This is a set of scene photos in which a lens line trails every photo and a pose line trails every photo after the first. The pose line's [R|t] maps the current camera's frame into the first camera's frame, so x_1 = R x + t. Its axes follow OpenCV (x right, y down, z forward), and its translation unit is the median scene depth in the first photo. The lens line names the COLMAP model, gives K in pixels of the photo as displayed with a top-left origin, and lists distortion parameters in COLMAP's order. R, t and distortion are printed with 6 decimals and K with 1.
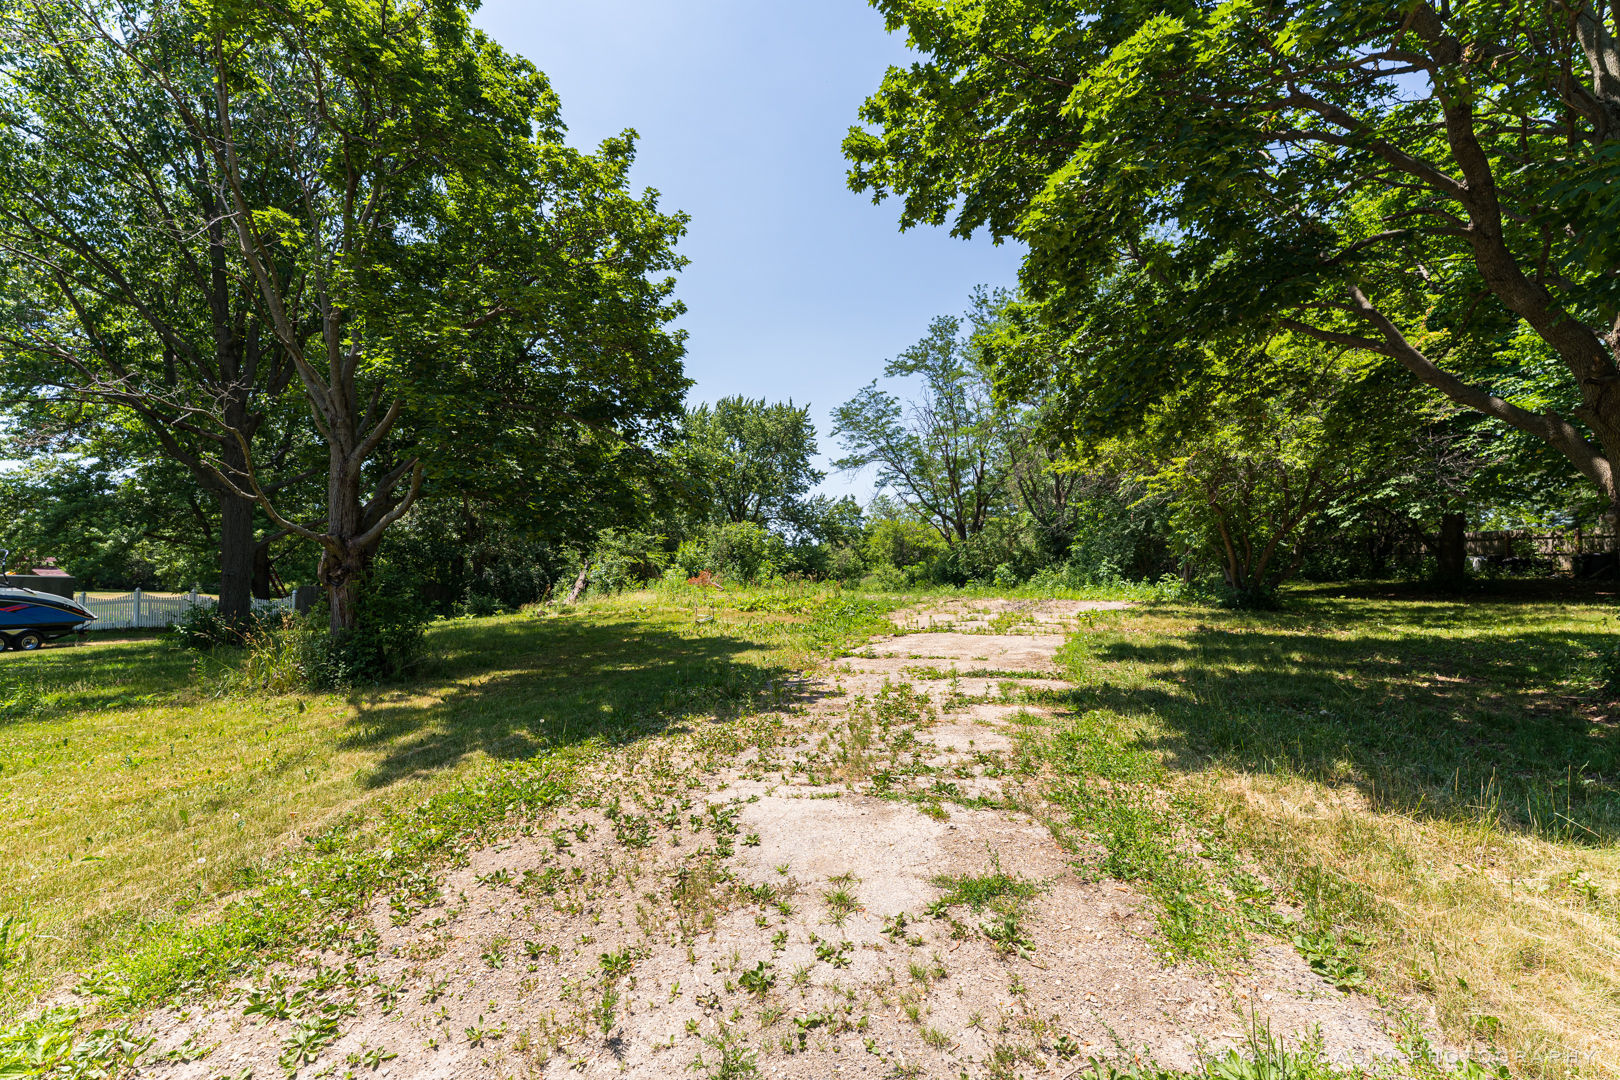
lens RADIAL K [[665.9, 0, 808.7], [0, 665.9, 534.4], [0, 0, 1]] dist [-0.020006, 0.000572]
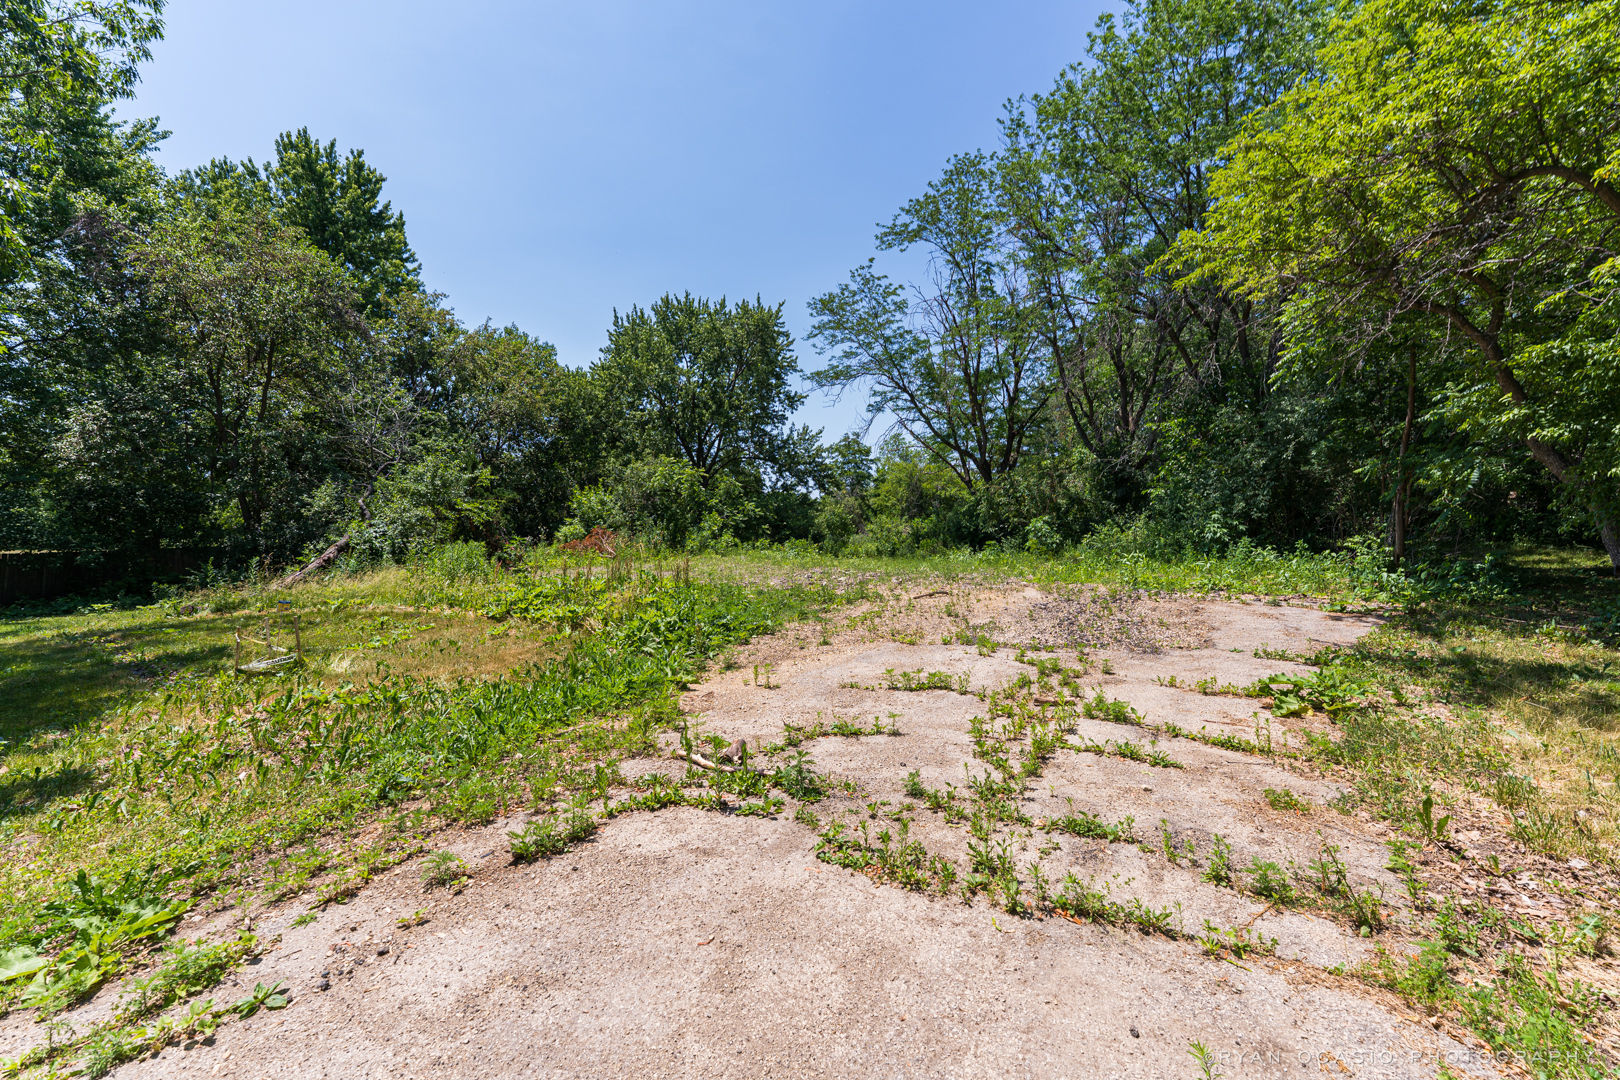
lens RADIAL K [[665.9, 0, 807.1], [0, 665.9, 553.1], [0, 0, 1]] dist [-0.020006, 0.000572]
pose [[0.998399, 0.002413, -0.056515, 0.073693], [0.003270, 0.994956, 0.100255, 0.009768], [0.056472, -0.100279, 0.993355, 0.247728]]
